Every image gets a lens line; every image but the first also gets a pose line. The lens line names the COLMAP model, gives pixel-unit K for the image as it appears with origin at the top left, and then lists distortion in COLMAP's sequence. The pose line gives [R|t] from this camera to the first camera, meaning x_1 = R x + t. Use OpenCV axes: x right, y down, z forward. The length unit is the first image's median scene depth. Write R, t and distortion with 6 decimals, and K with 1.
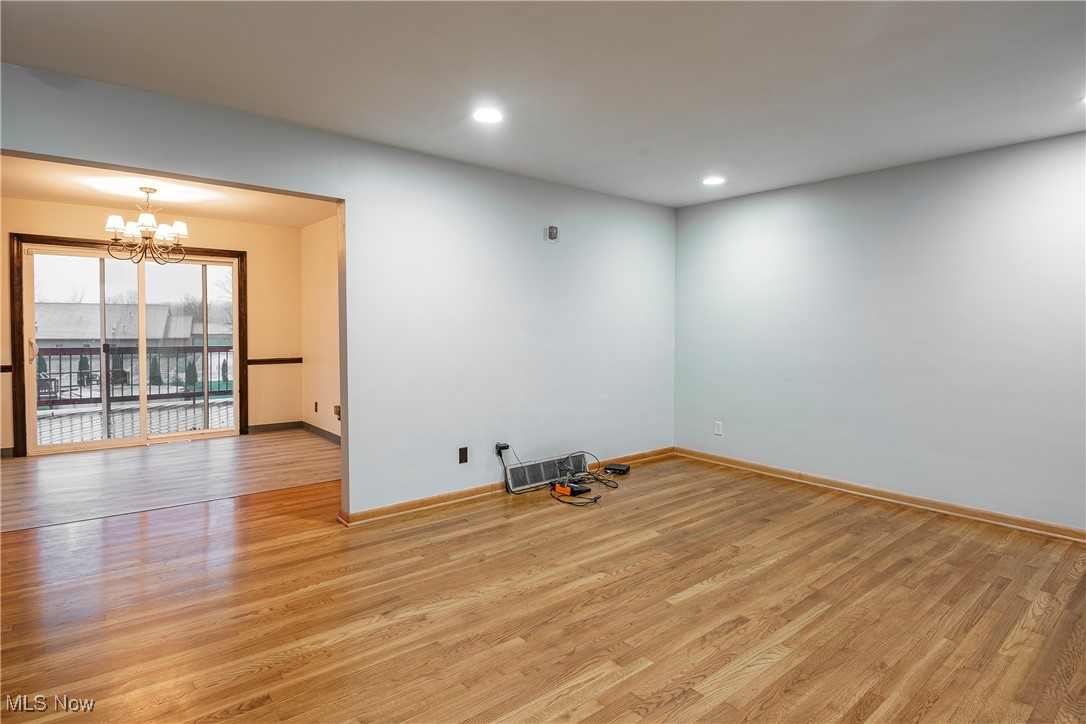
lens RADIAL K [[552.1, 0, 543.6], [0, 552.1, 342.9], [0, 0, 1]] dist [0.024372, -0.022144]
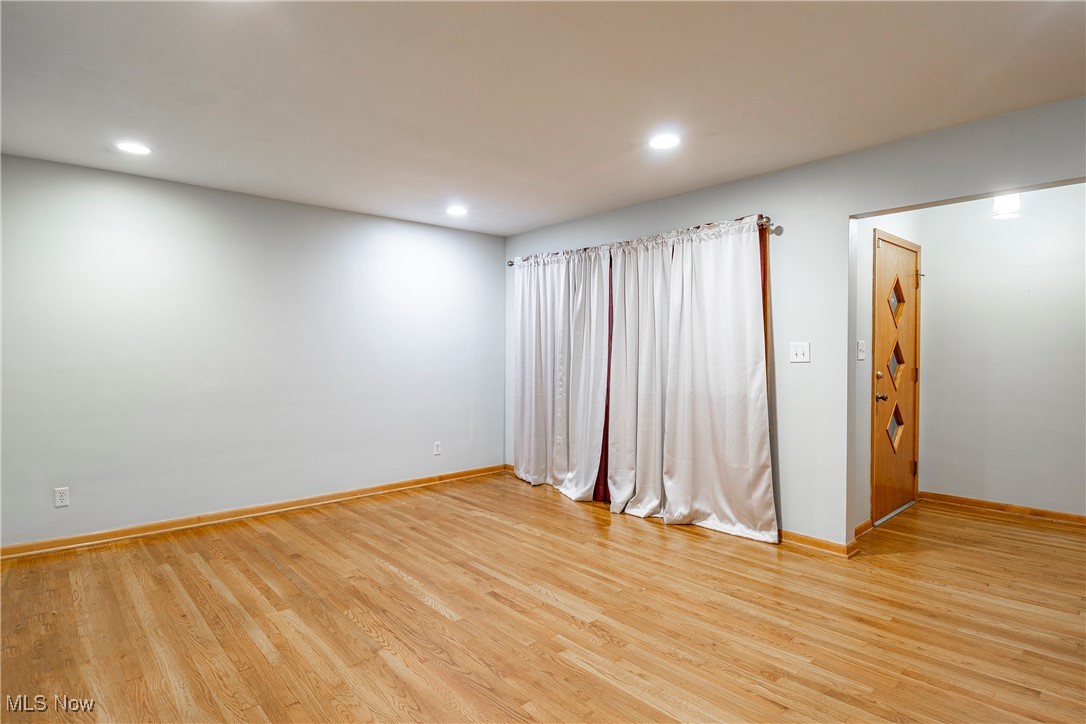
lens RADIAL K [[580.7, 0, 543.0], [0, 580.7, 362.0], [0, 0, 1]] dist [-0.003465, -0.001673]
pose [[-0.042844, -0.022390, 0.998831, -0.735010], [0.026853, 0.999362, 0.023554, -0.022134], [-0.998721, 0.027831, -0.042215, 0.775341]]
